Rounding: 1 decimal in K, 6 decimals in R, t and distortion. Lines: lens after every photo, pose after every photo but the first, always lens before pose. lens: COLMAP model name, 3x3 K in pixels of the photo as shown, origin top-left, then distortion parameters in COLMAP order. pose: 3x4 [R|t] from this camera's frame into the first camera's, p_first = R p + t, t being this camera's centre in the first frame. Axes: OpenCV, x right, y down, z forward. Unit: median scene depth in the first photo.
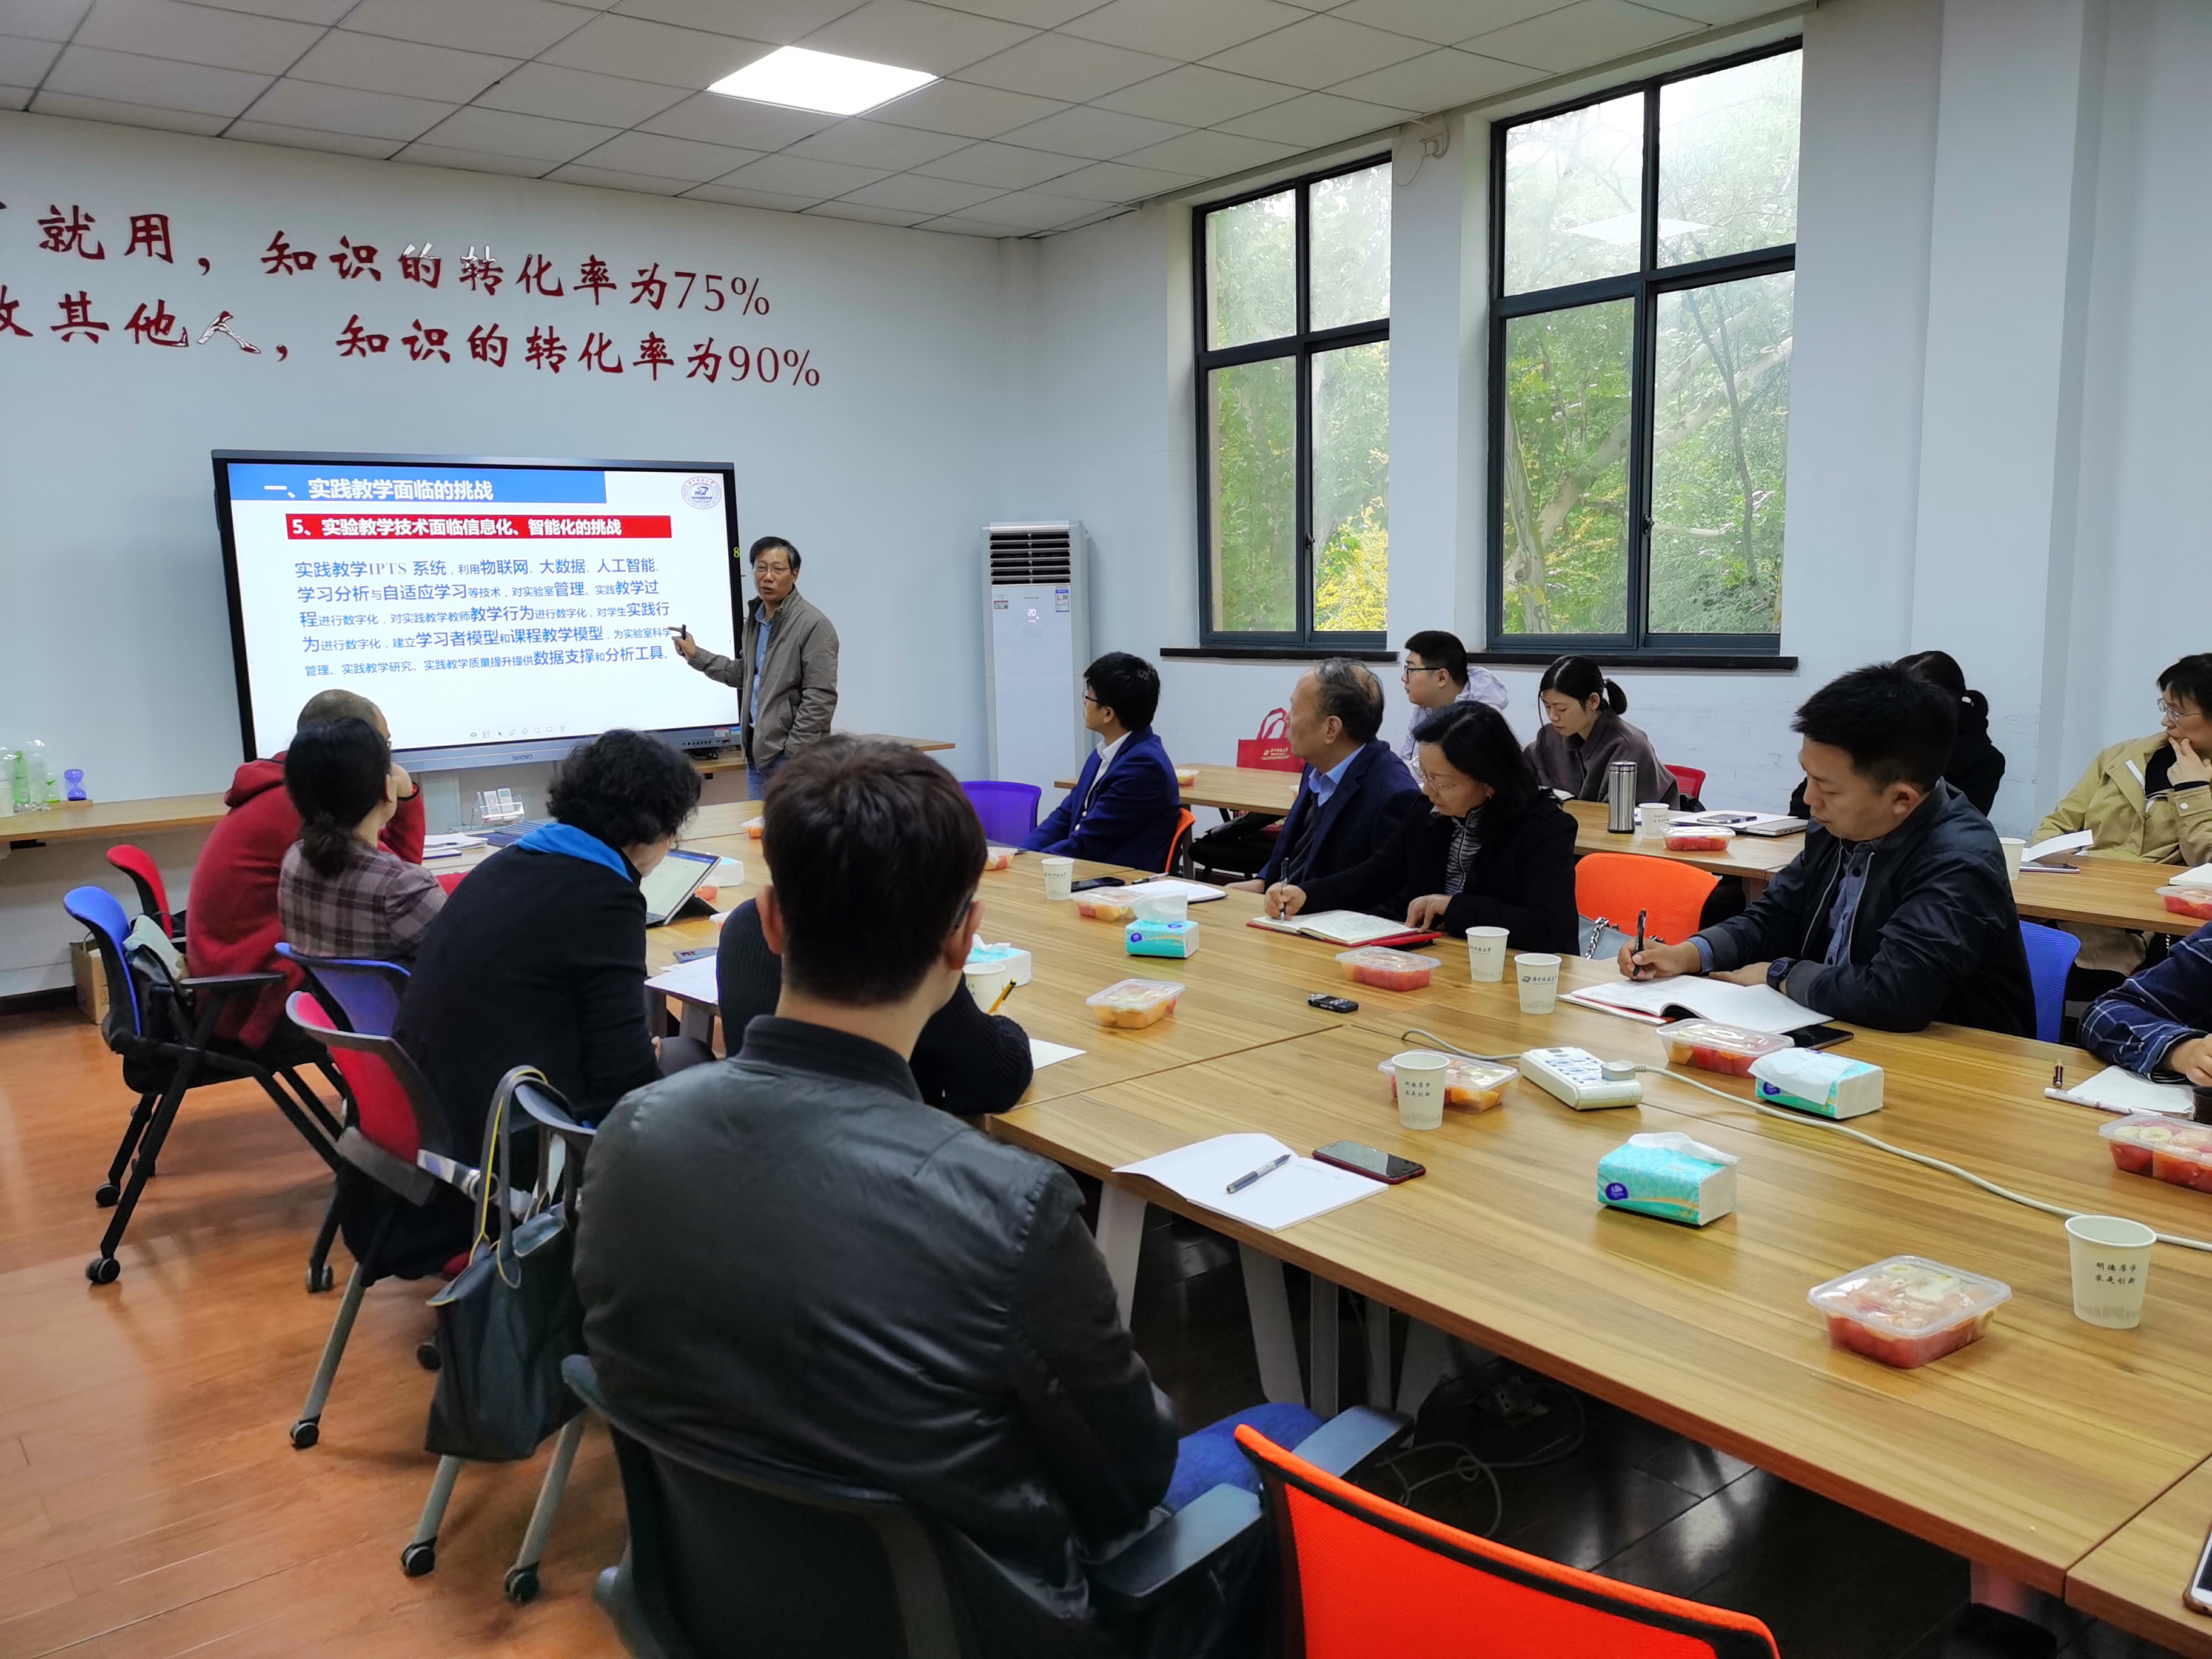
lens RADIAL K [[1737.8, 0, 1114.1], [0, 1737.8, 841.3], [0, 0, 1]] dist [0.038936, -0.045395]
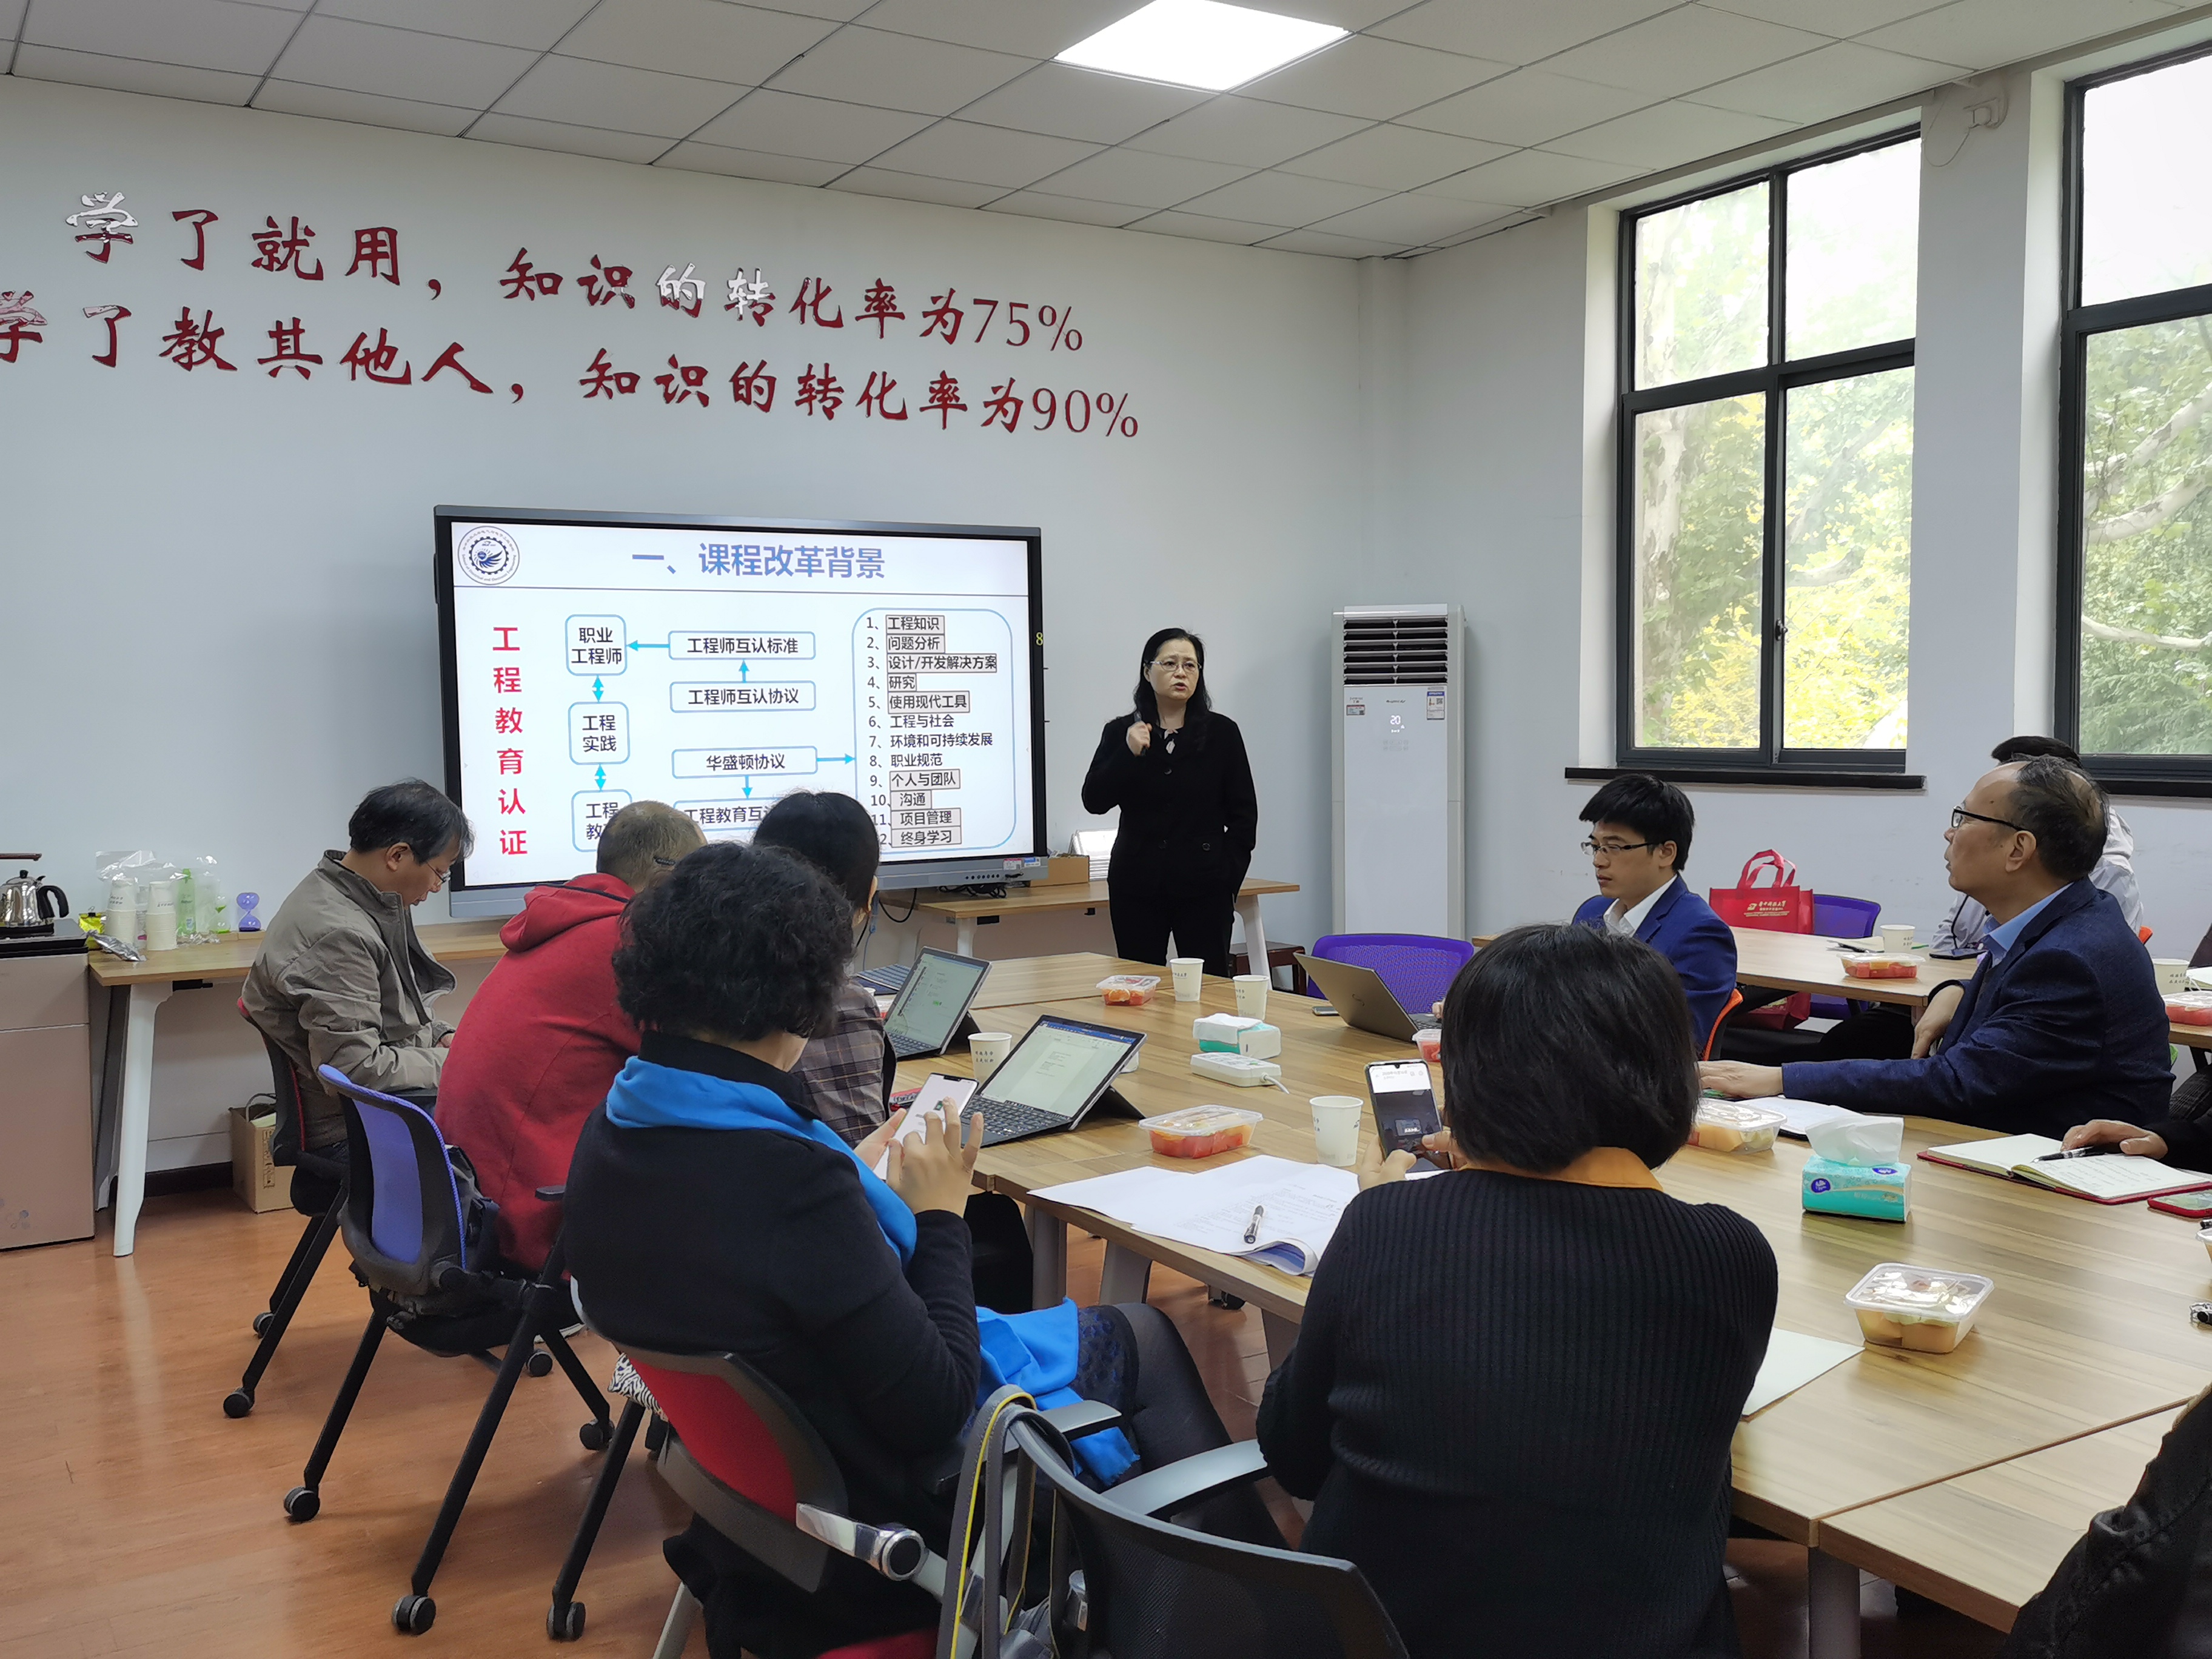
lens RADIAL K [[2027.3, 0, 1107.8], [0, 2027.3, 837.8], [0, 0, 1]] dist [0.006507, 0.000000]
pose [[0.993014, 0.019436, -0.116384, -0.078891], [-0.028802, 0.996431, -0.079346, -0.002972], [0.114426, 0.082144, 0.990030, 0.098261]]
